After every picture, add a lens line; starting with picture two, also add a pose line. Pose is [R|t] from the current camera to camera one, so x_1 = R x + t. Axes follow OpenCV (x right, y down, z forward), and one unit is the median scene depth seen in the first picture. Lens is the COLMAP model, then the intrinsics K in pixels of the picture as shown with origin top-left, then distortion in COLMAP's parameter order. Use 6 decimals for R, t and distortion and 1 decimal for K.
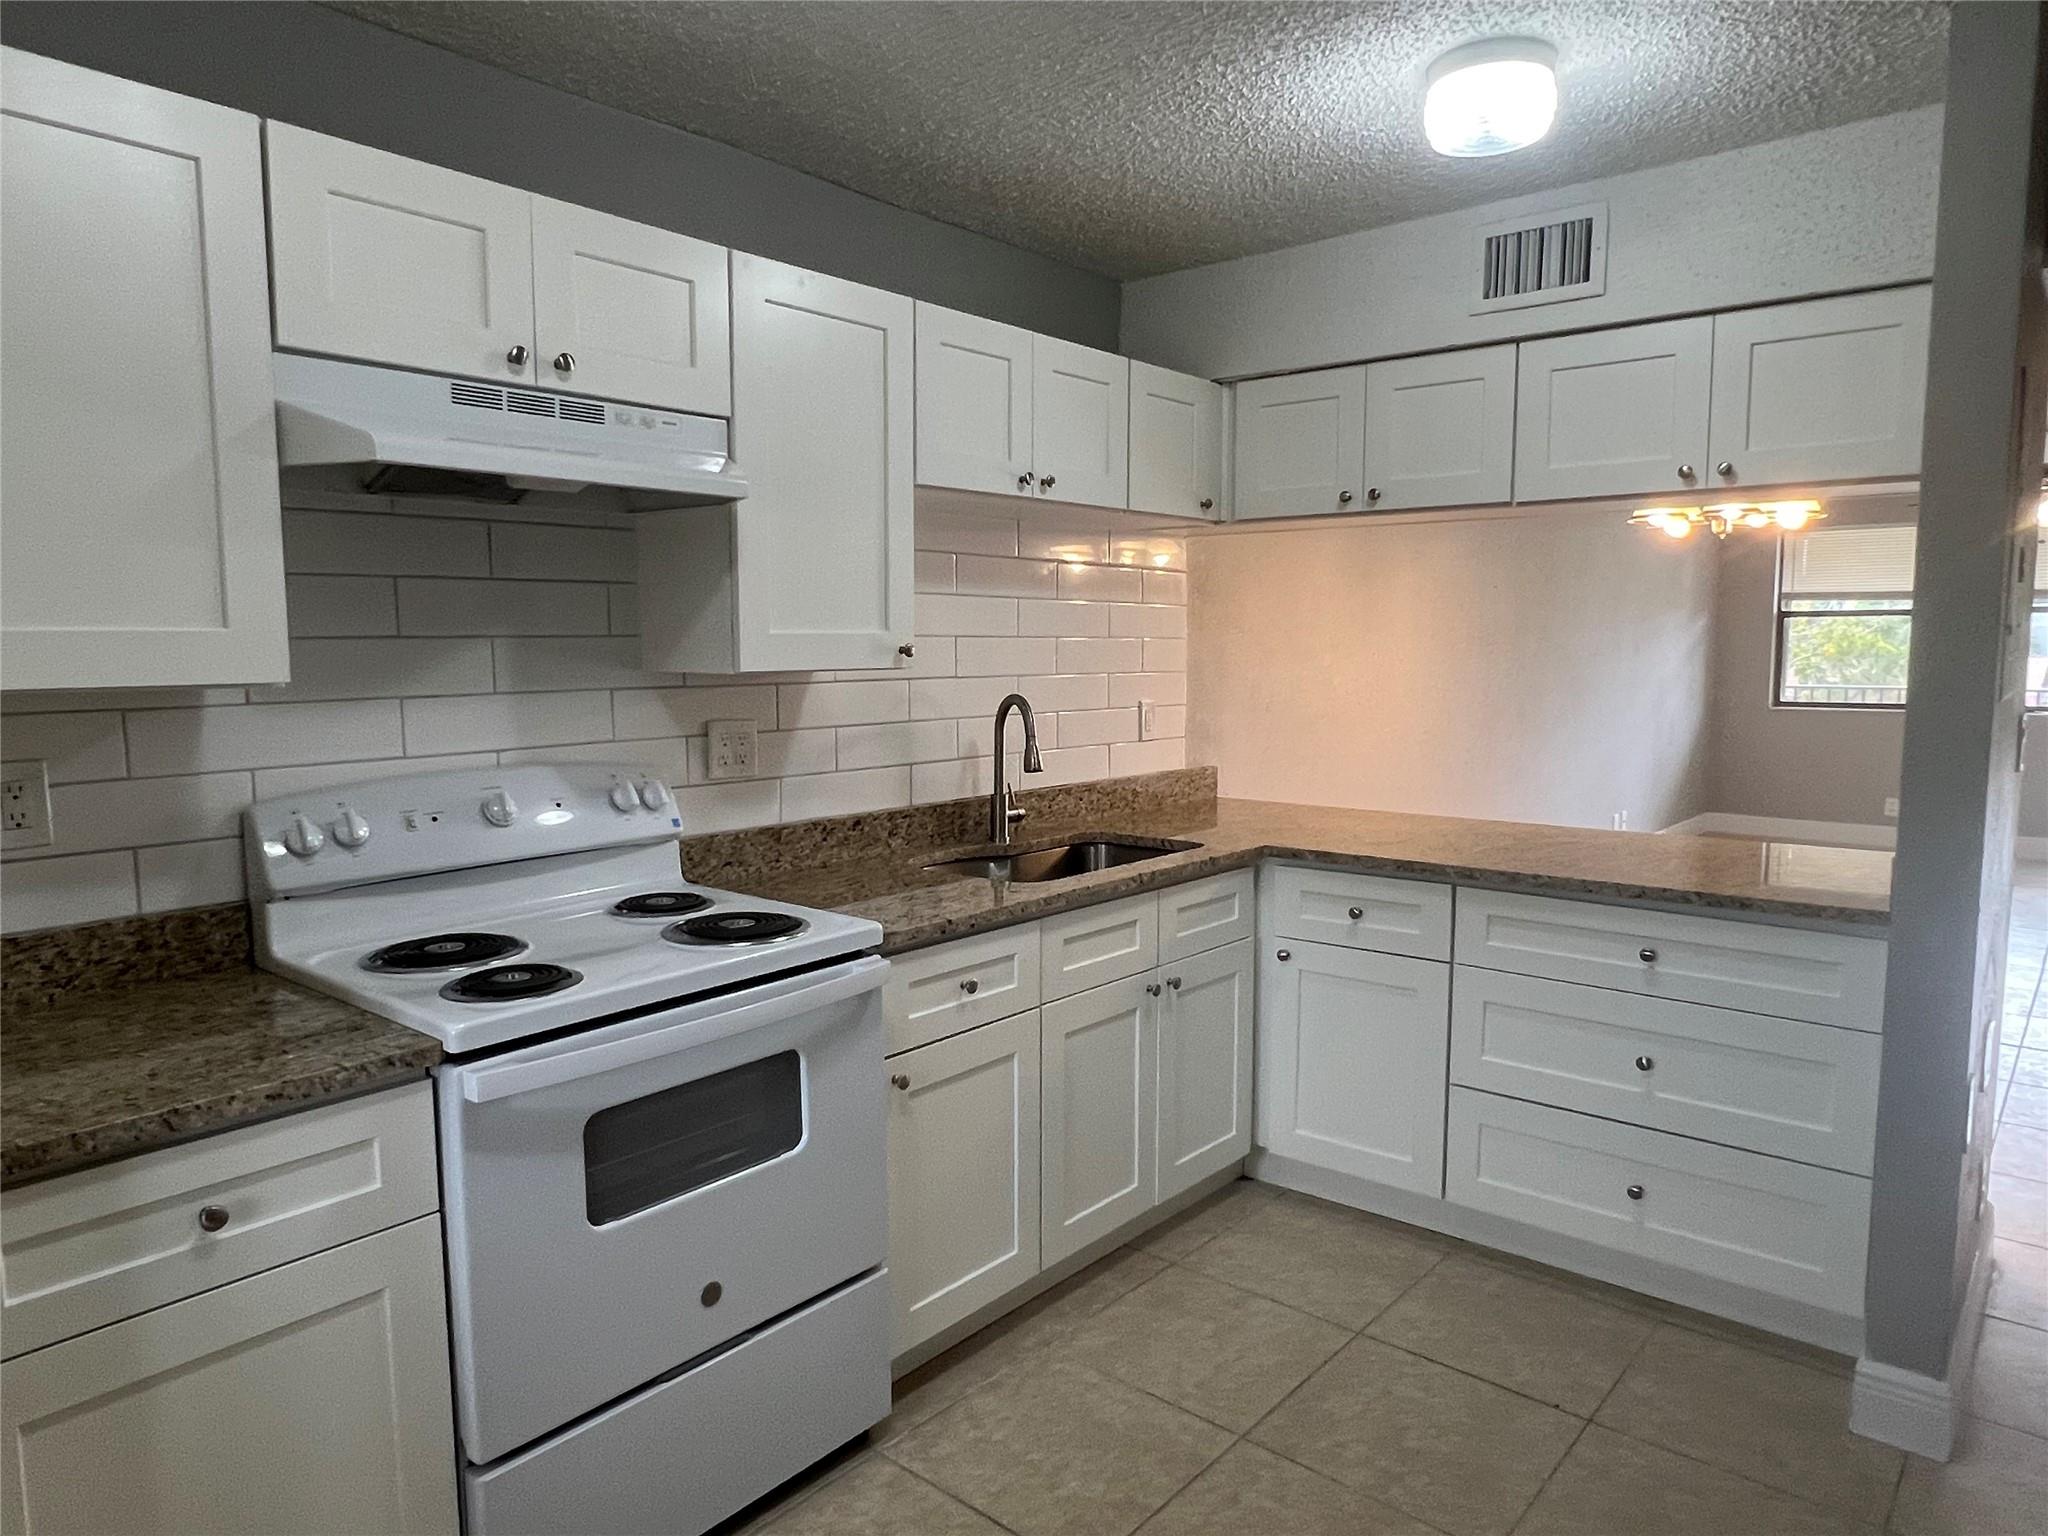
lens RADIAL K [[1307.9, 0, 1024.0], [0, 1307.9, 768.0], [0, 0, 1]] dist [0.001118, 0.000671]
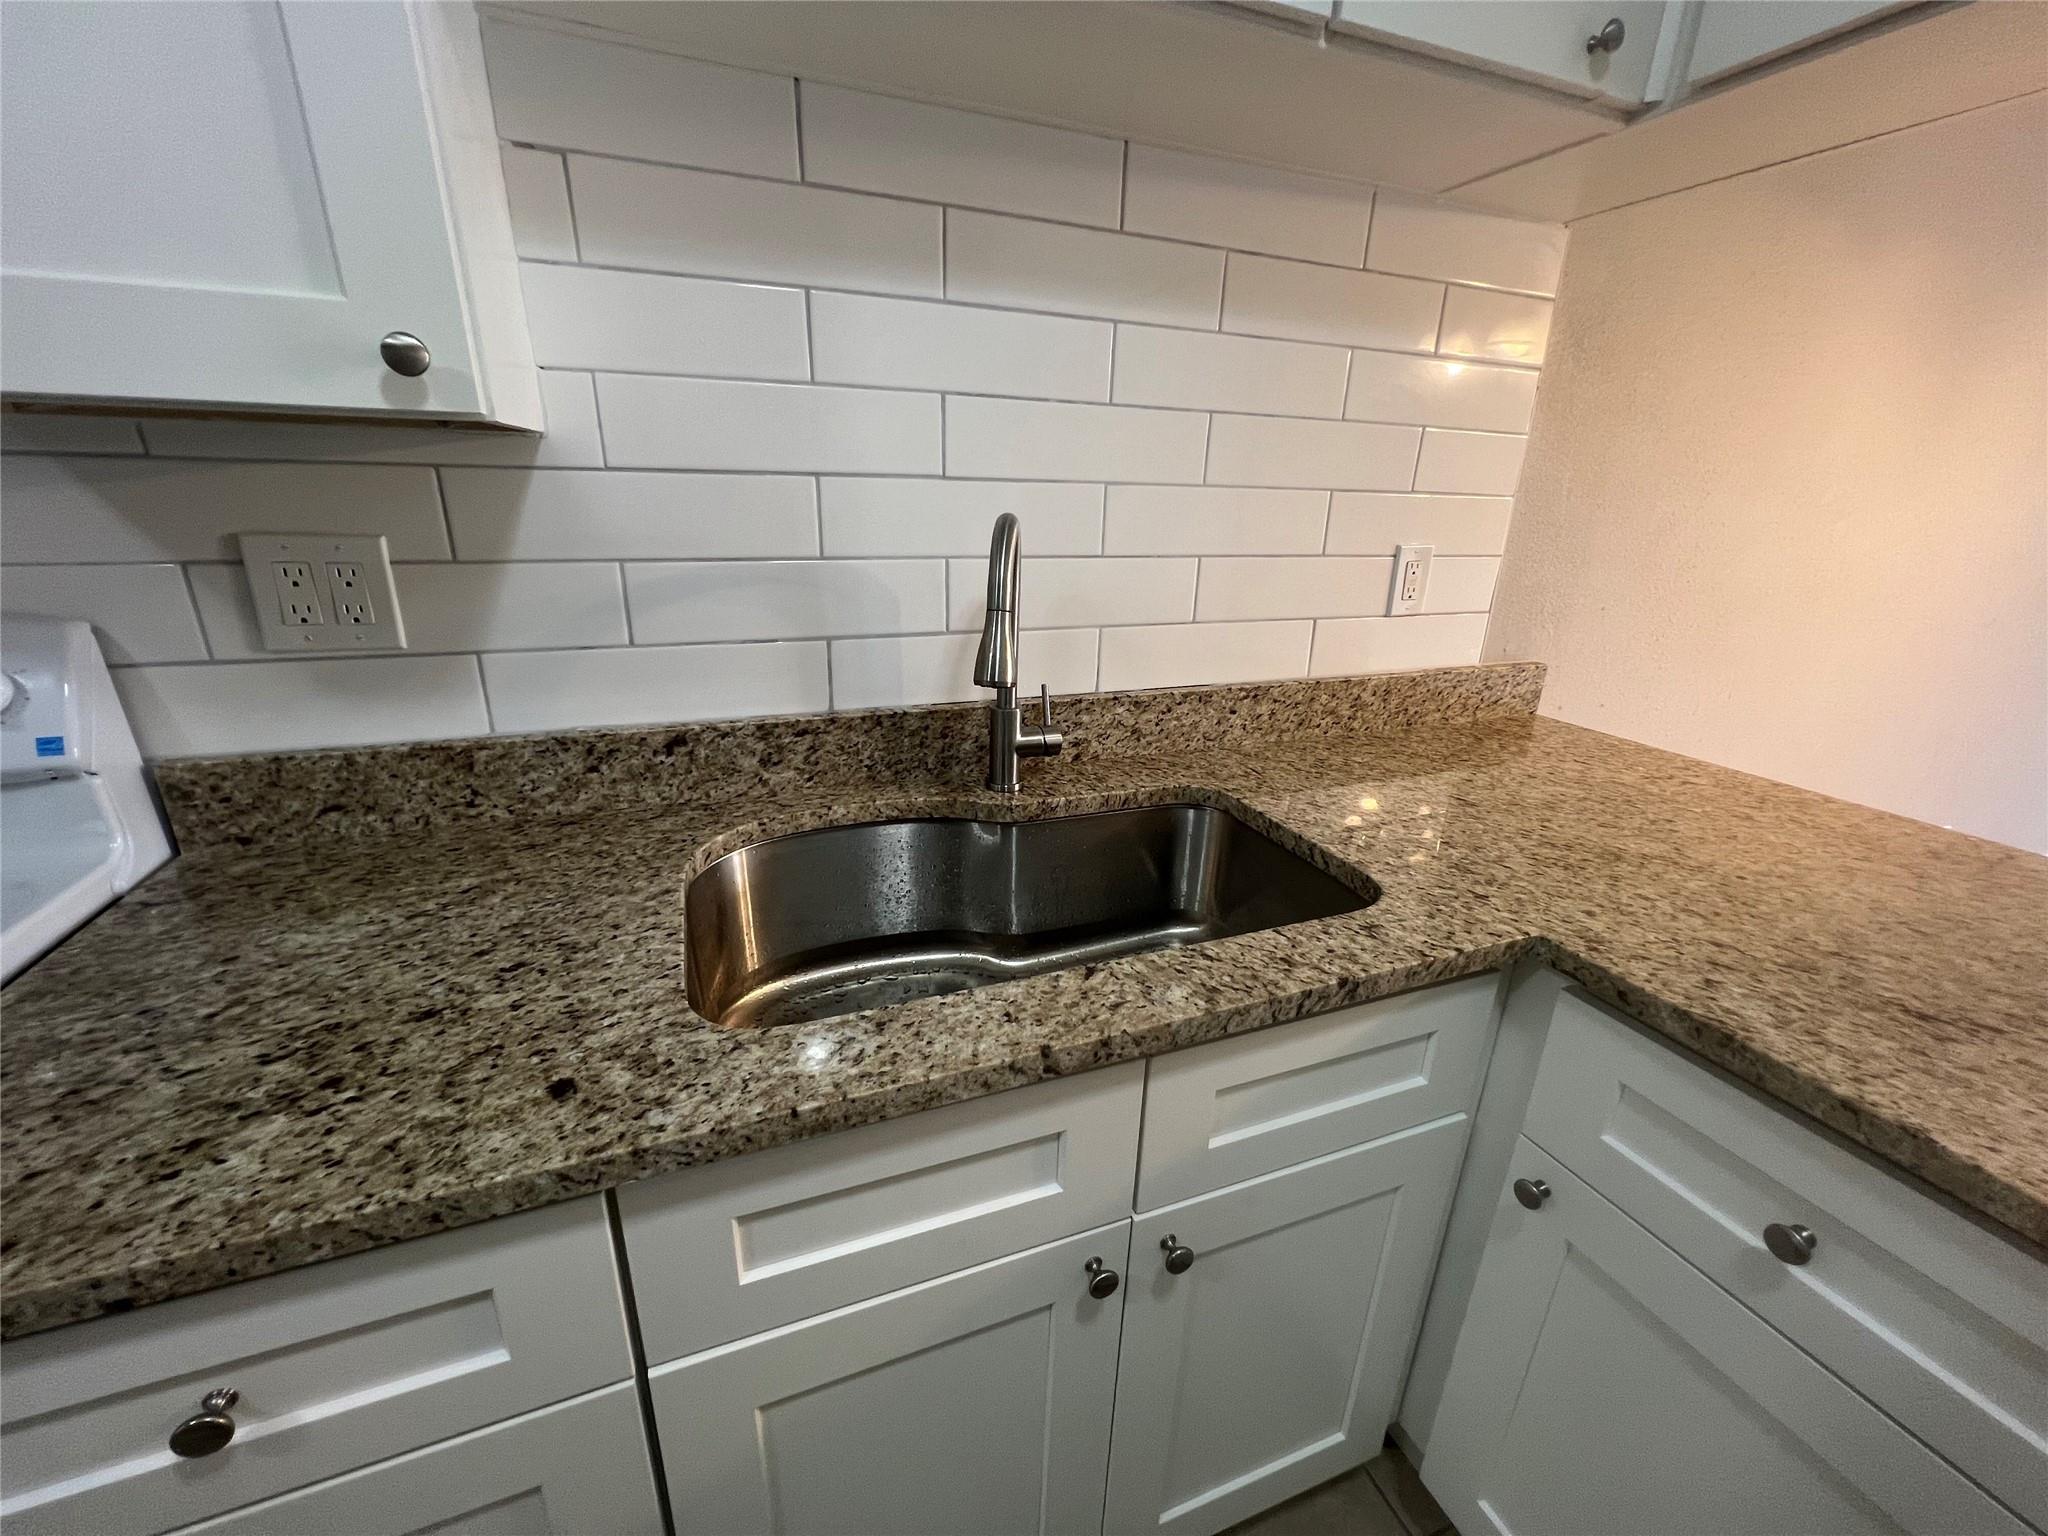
lens RADIAL K [[816.0, 0, 1021.0], [0, 816.0, 771.5], [0, 0, 1]] dist [-0.001210, 0.000158]
pose [[0.876109, 0.181660, -0.446578, 0.170336], [-0.072321, 0.965334, 0.250799, -0.046743], [0.476657, -0.187431, 0.858876, 0.837857]]
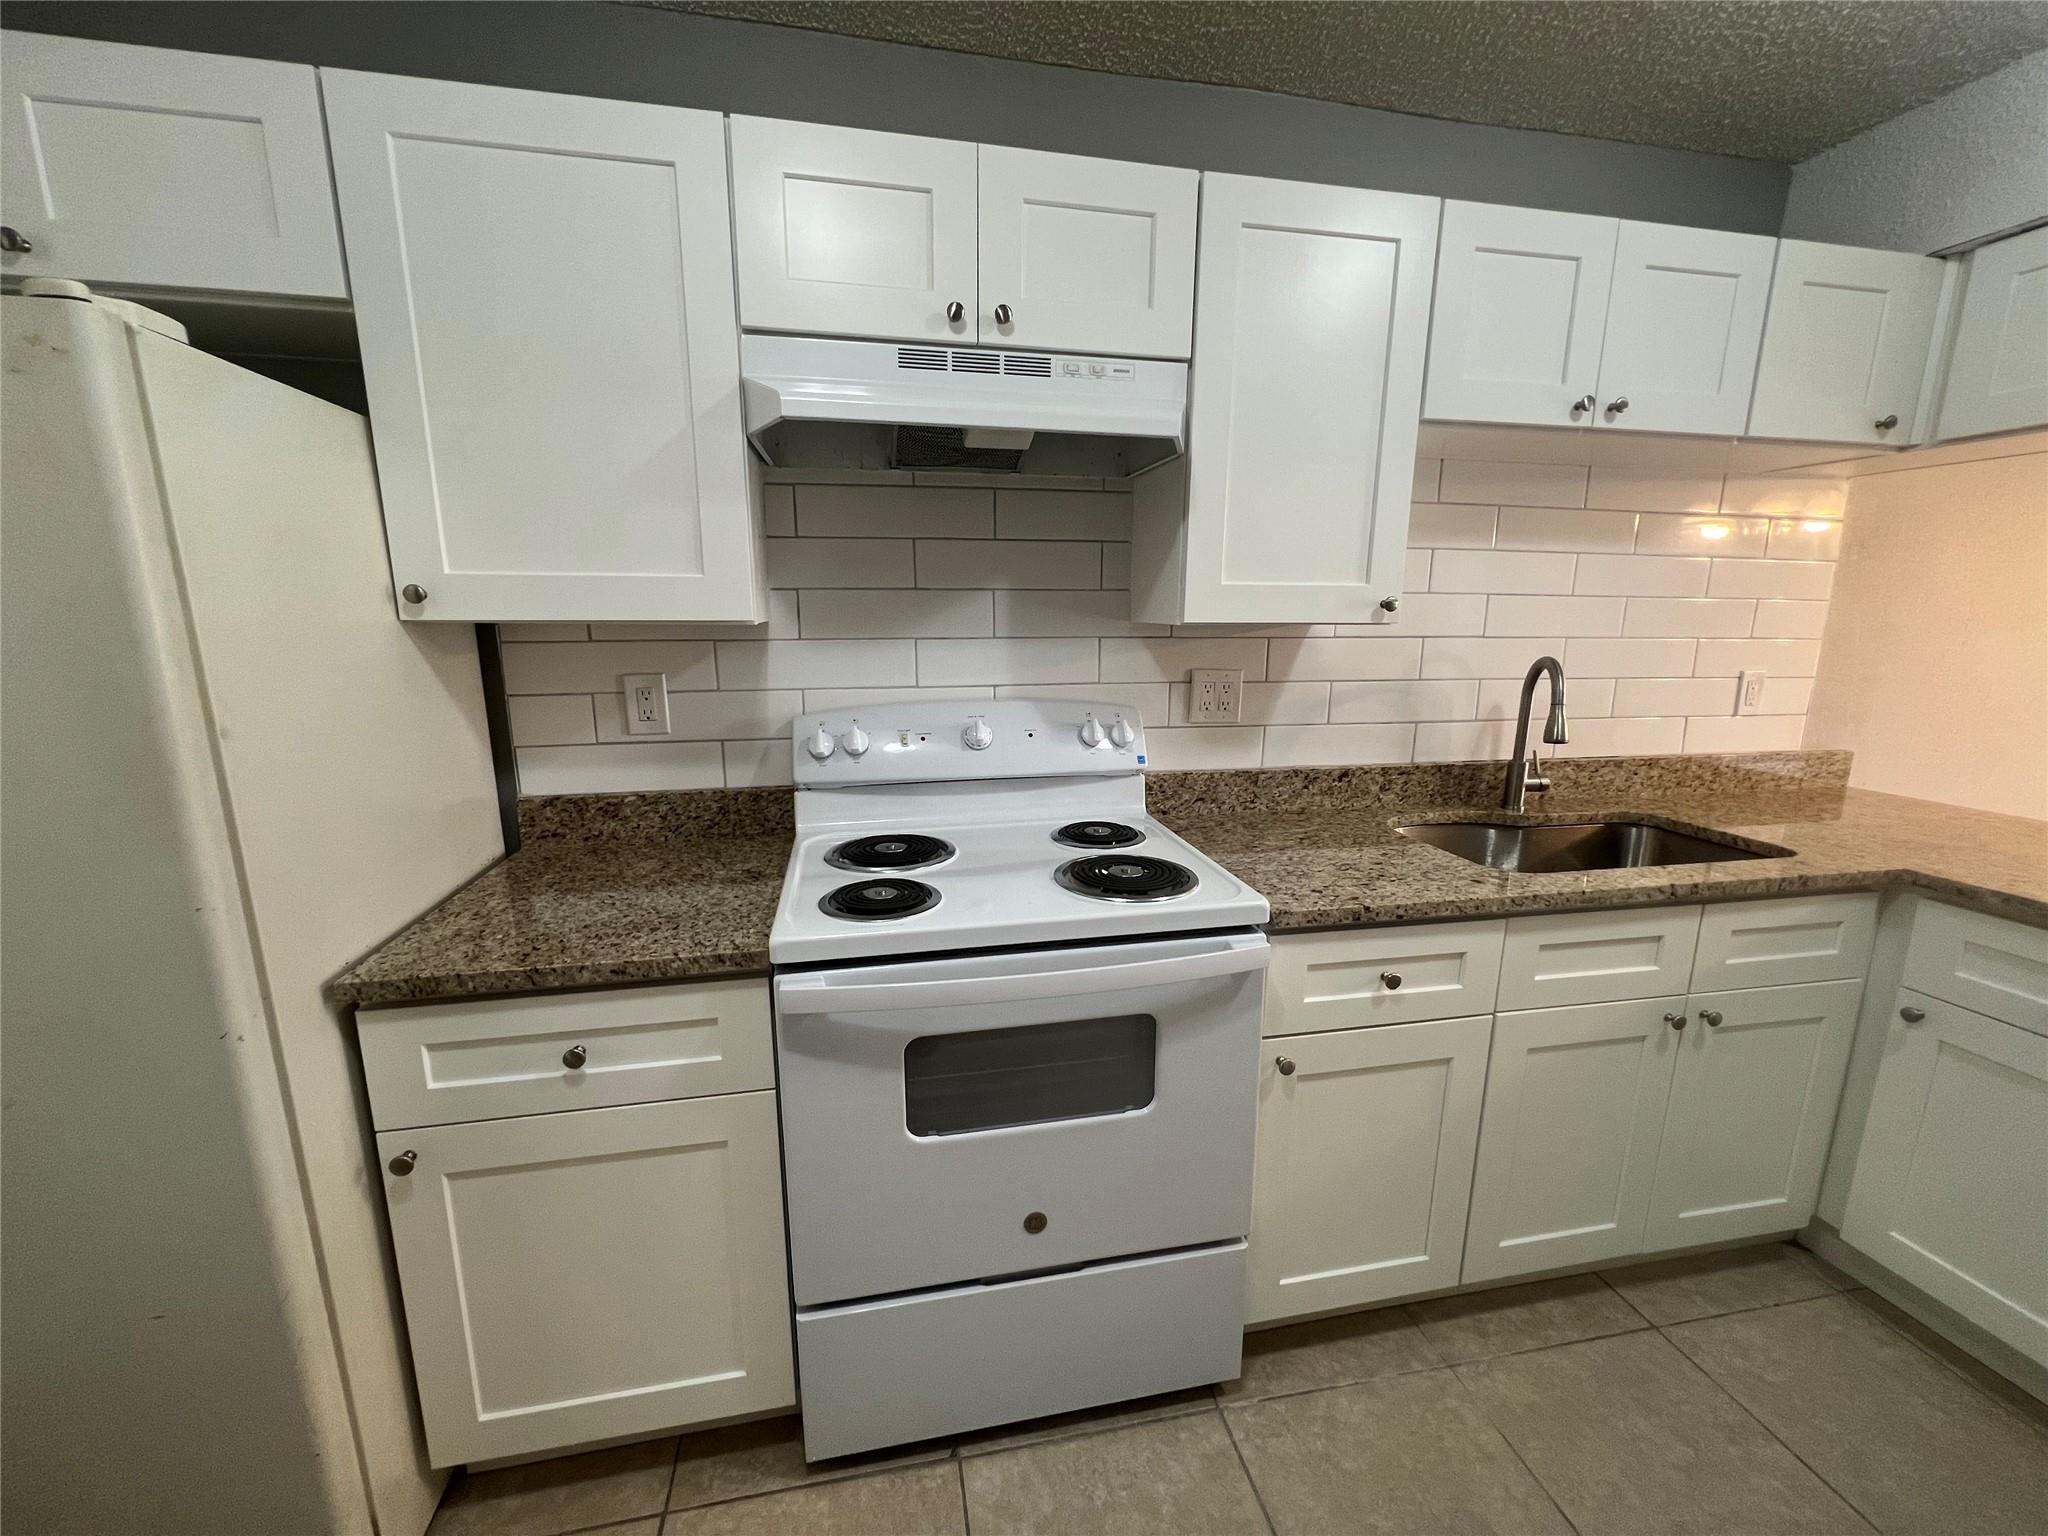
lens RADIAL K [[816.0, 0, 1021.0], [0, 816.0, 771.5], [0, 0, 1]] dist [-0.001210, 0.000158]
pose [[0.781634, 0.126399, -0.610795, 0.073995], [-0.068488, 0.990723, 0.117378, -0.021075], [0.619965, -0.049915, 0.783040, 0.359478]]
